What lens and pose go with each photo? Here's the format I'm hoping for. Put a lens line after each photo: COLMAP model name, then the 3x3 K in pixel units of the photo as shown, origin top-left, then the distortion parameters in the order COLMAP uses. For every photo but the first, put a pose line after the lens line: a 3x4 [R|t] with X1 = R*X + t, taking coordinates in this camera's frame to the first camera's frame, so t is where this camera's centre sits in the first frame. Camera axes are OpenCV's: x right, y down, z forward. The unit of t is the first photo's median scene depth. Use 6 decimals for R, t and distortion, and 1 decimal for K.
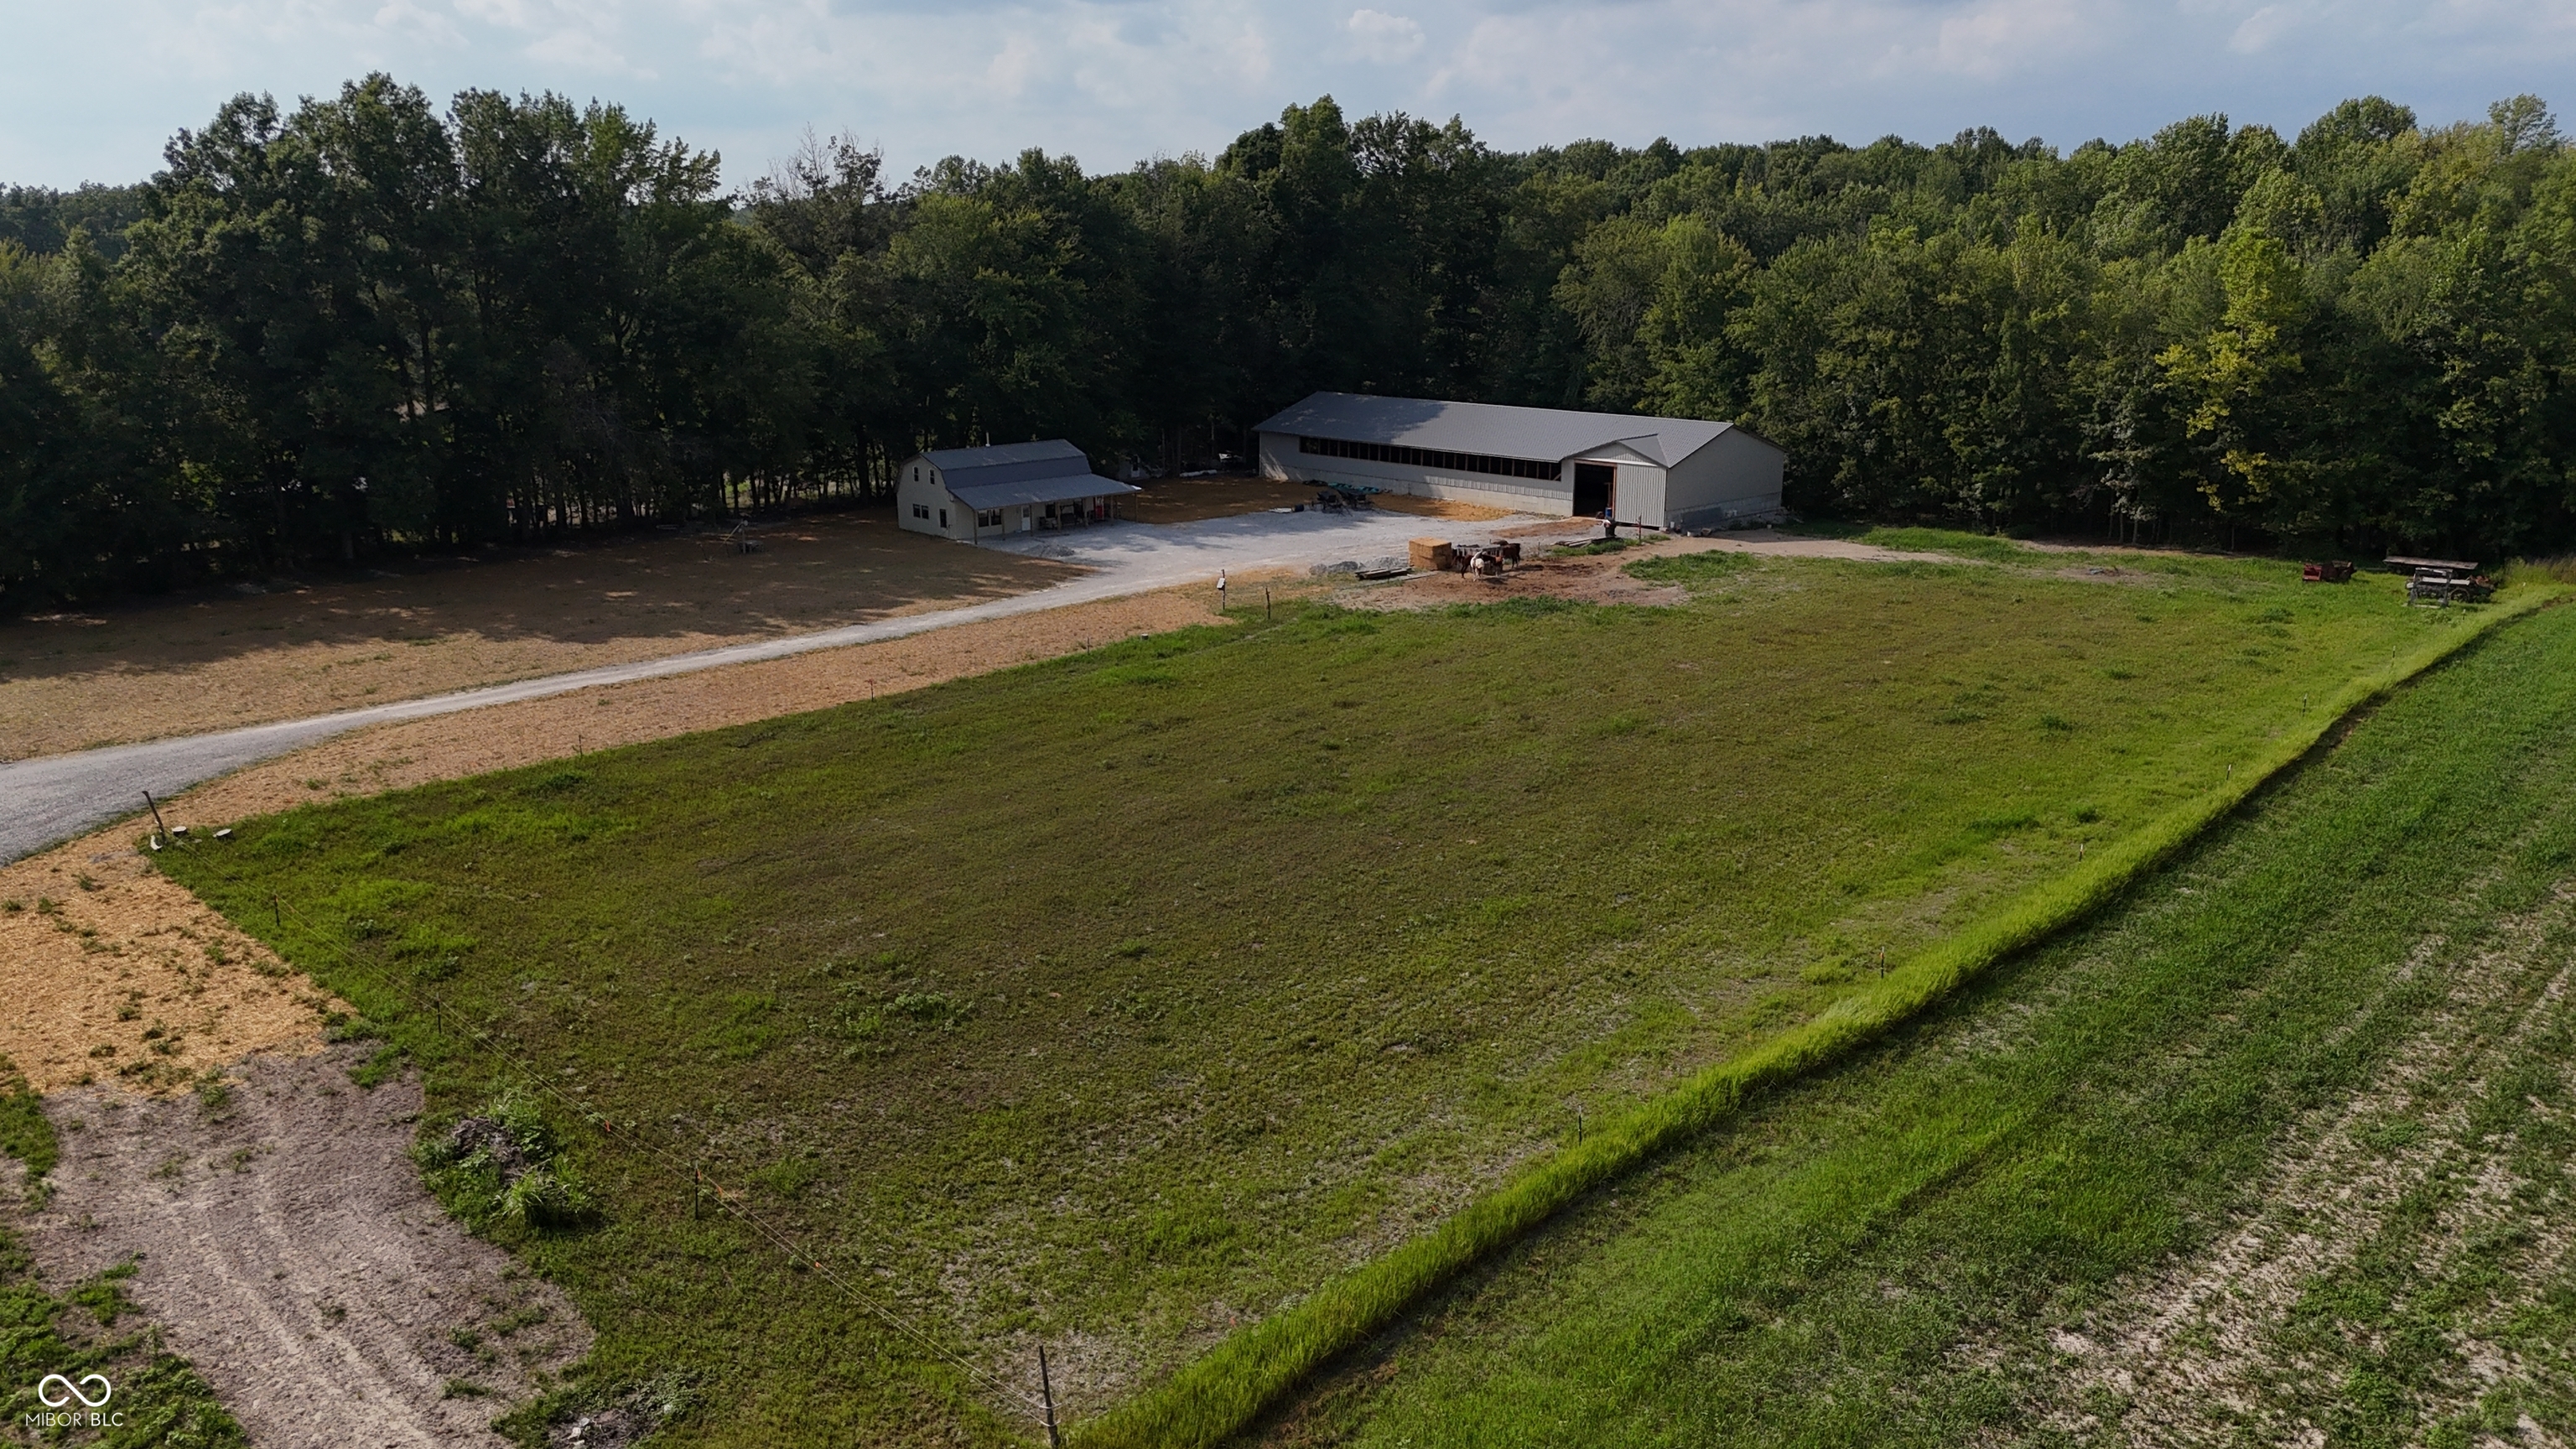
lens RADIAL K [[1889.8, 0, 1288.0], [0, 1889.8, 724.5], [0, 0, 1]] dist [0.071745, -0.071220]
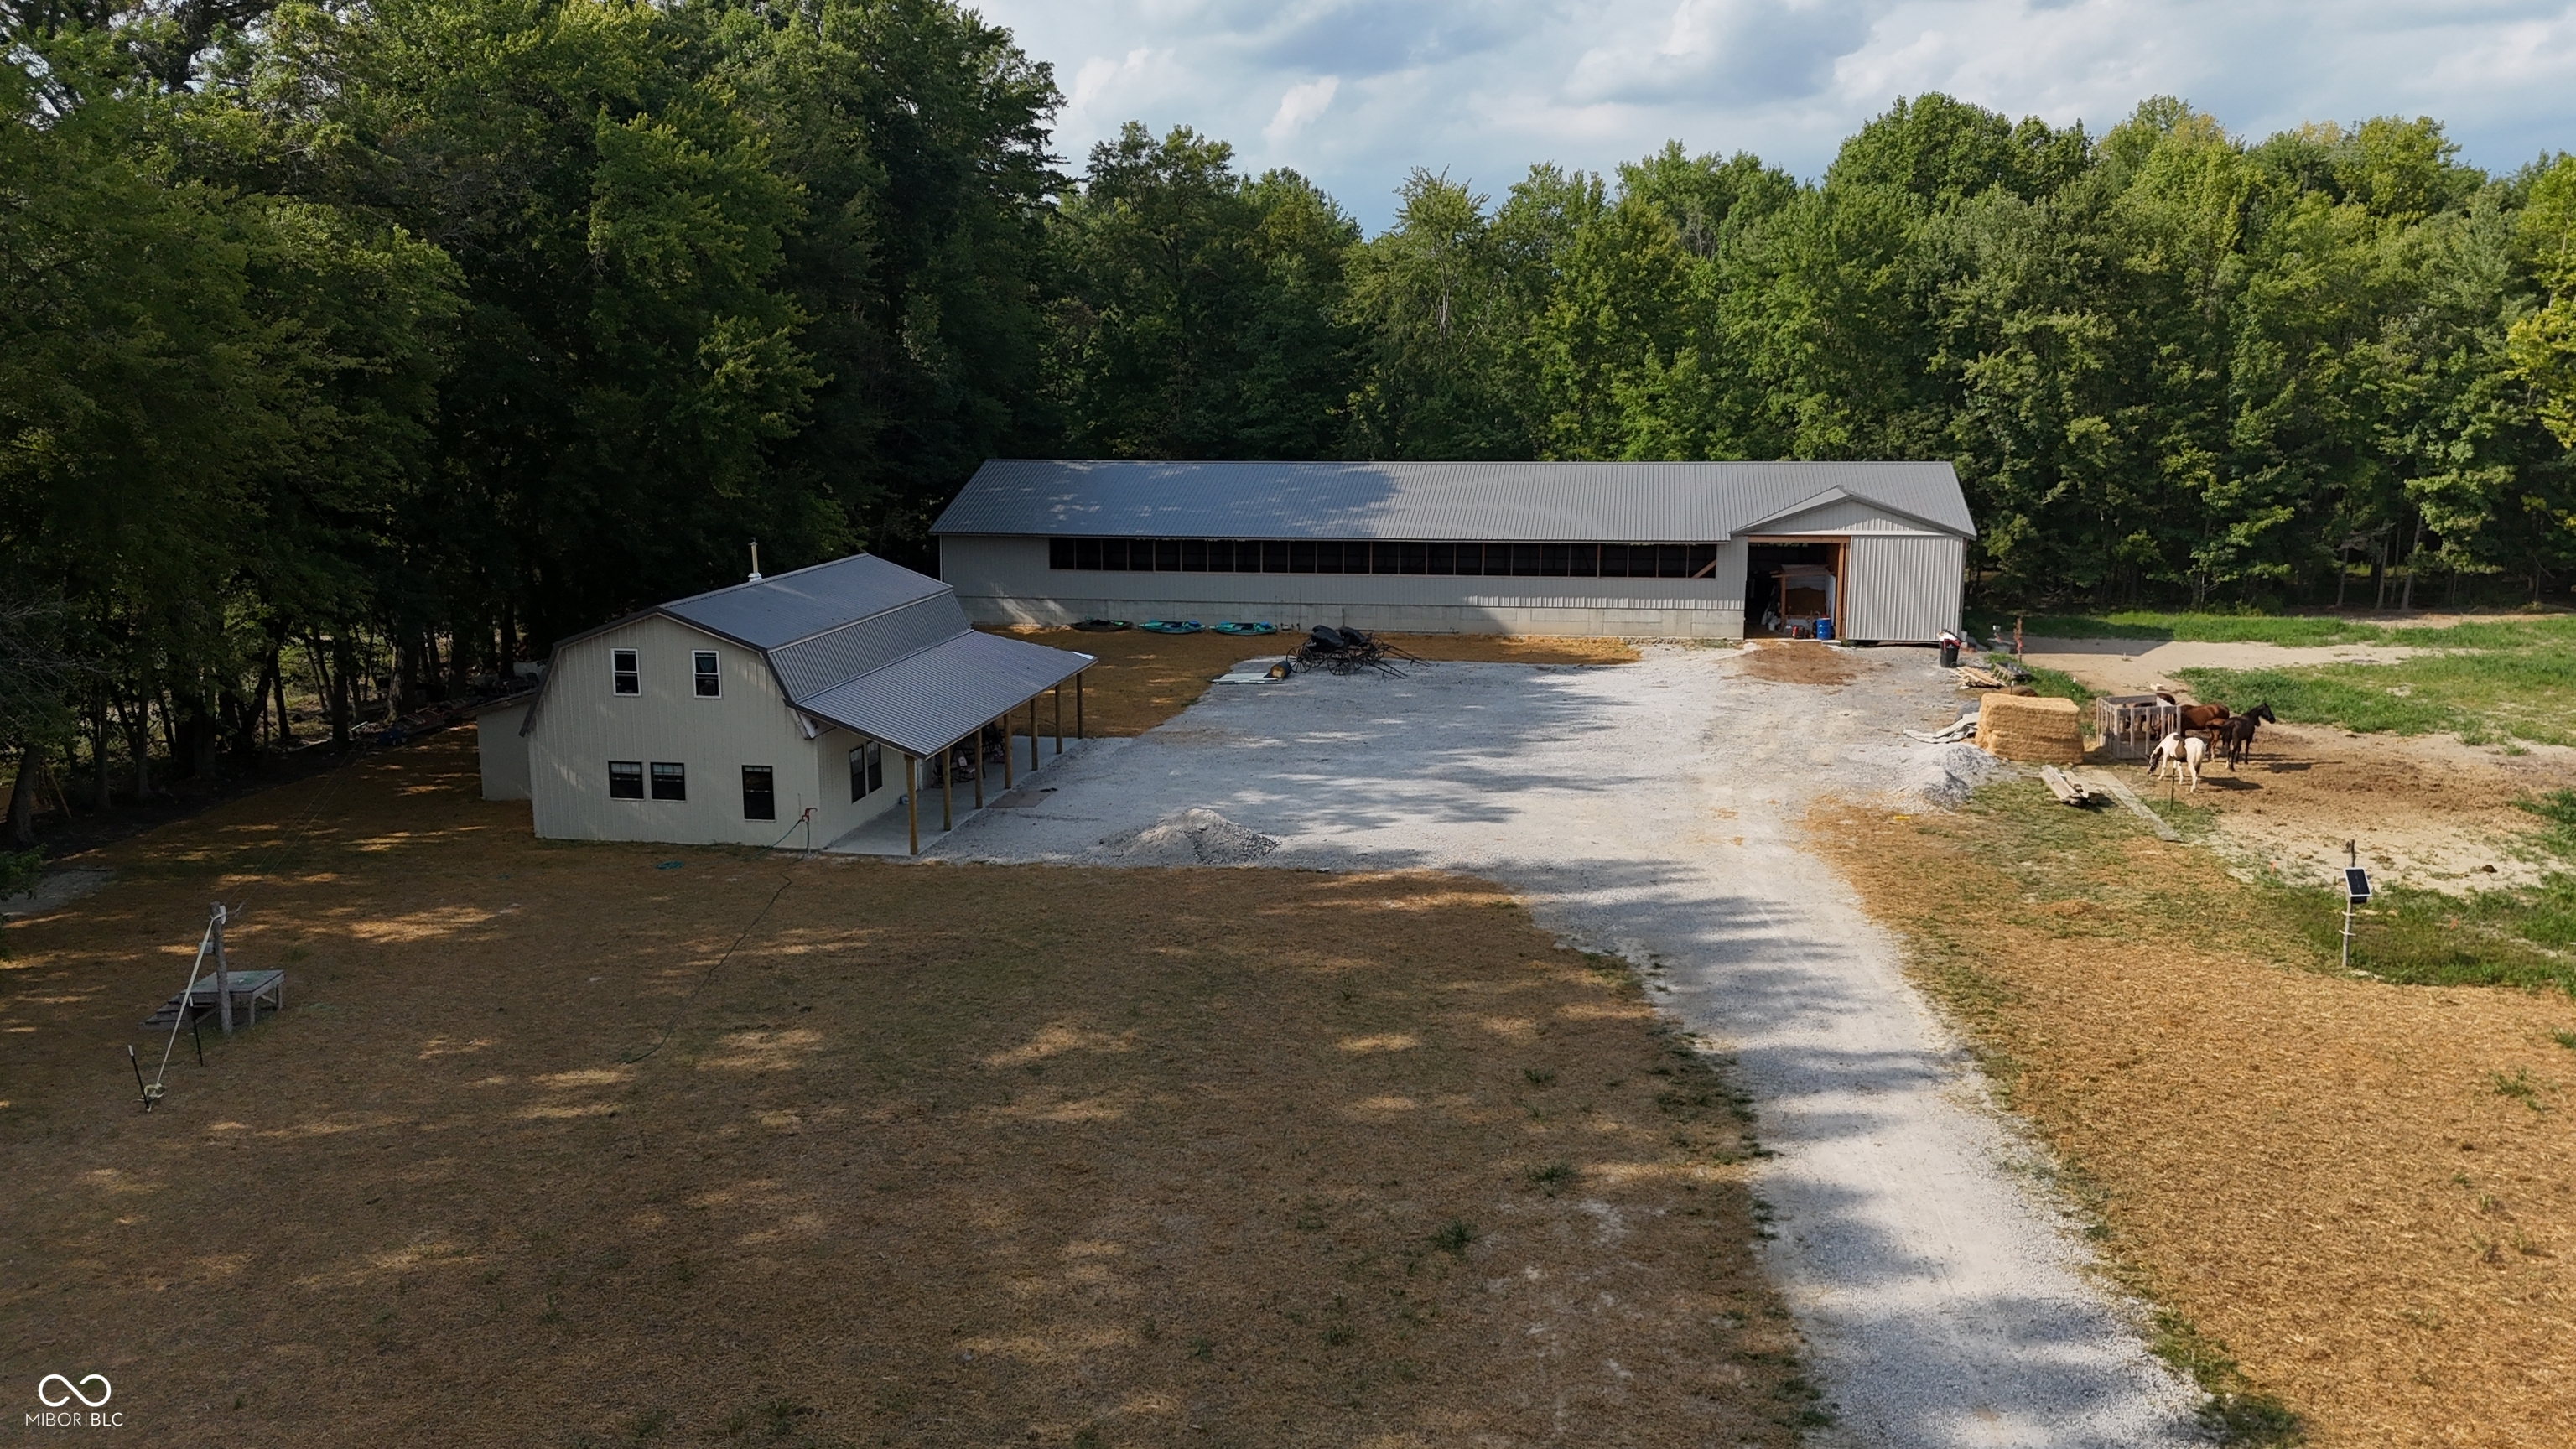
lens RADIAL K [[1914.5, 0, 1221.6], [0, 1914.5, 715.4], [0, 0, 1]] dist [0.067222, -0.143416]
pose [[0.818210, -0.103839, 0.565464, -0.288998], [0.147183, 0.988610, -0.031427, -0.094134], [-0.555760, 0.108941, 0.824174, 0.636213]]
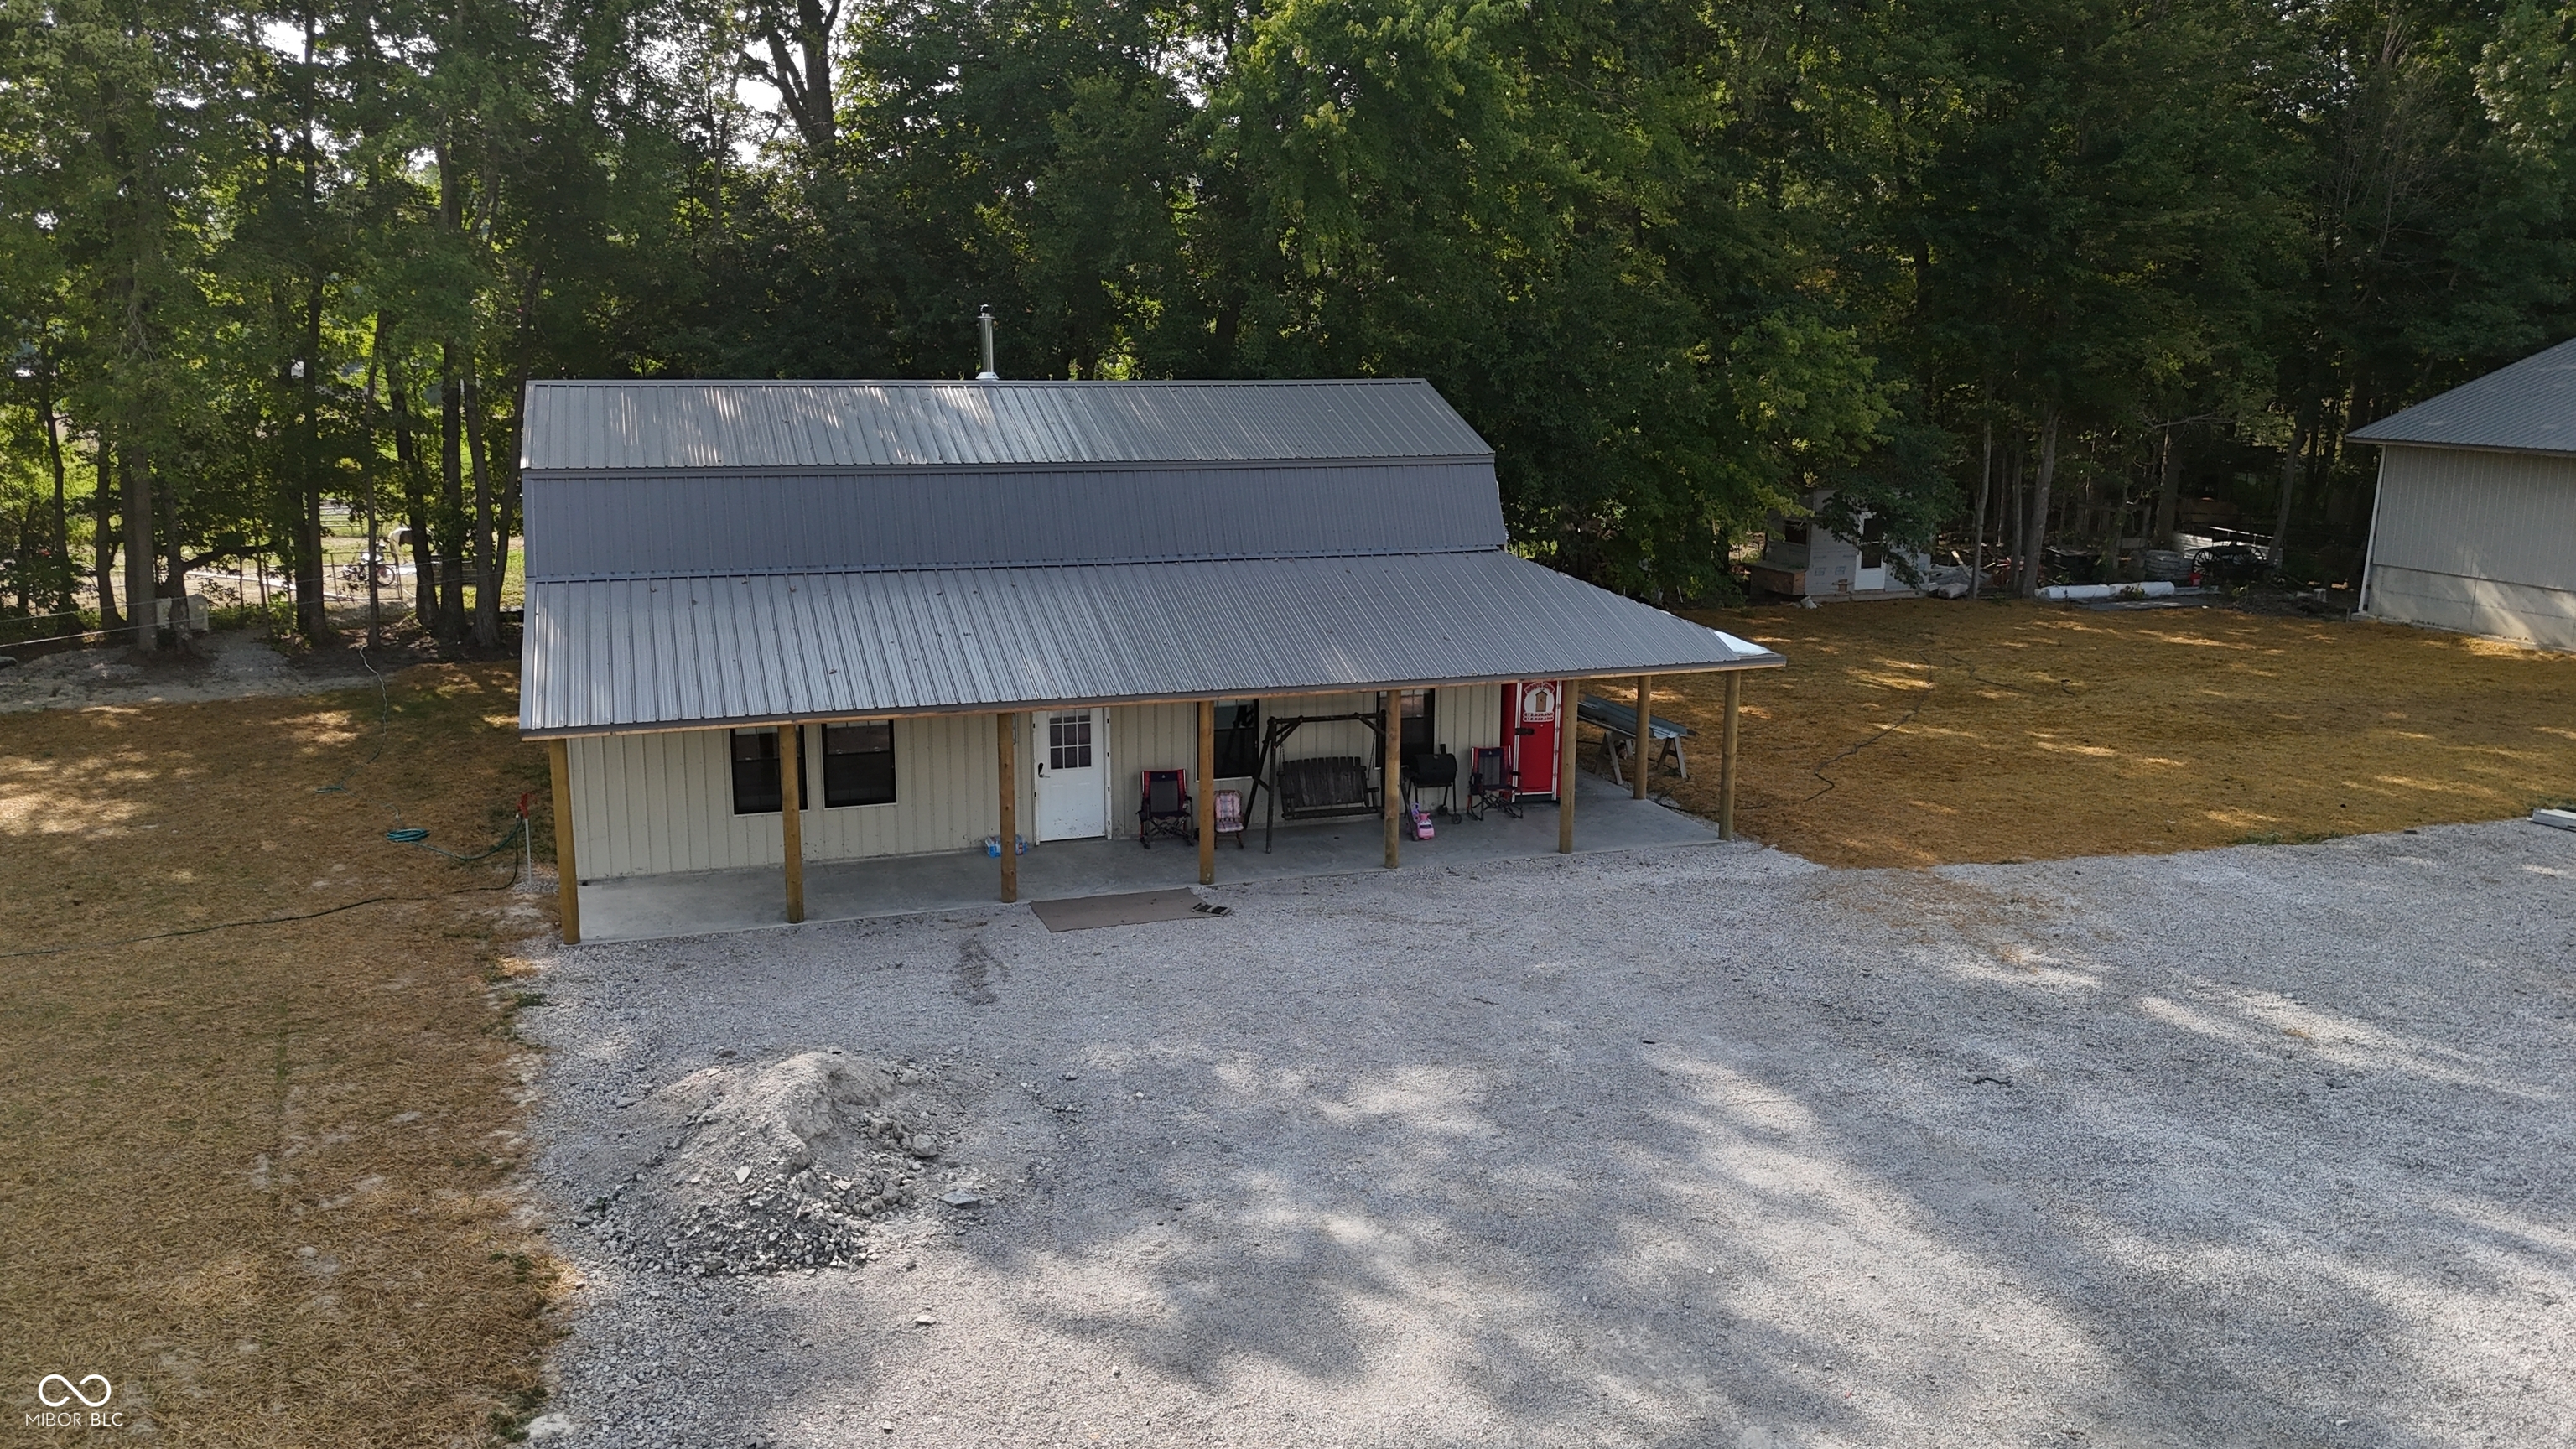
lens RADIAL K [[1910.2, 0, 1281.1], [0, 1910.2, 714.2], [0, 0, 1]] dist [0.030436, -0.000279]
pose [[0.903153, 0.086500, -0.420514, -0.043533], [-0.112945, 0.992861, -0.038344, -0.106764], [0.414195, 0.082125, 0.906475, 0.820922]]
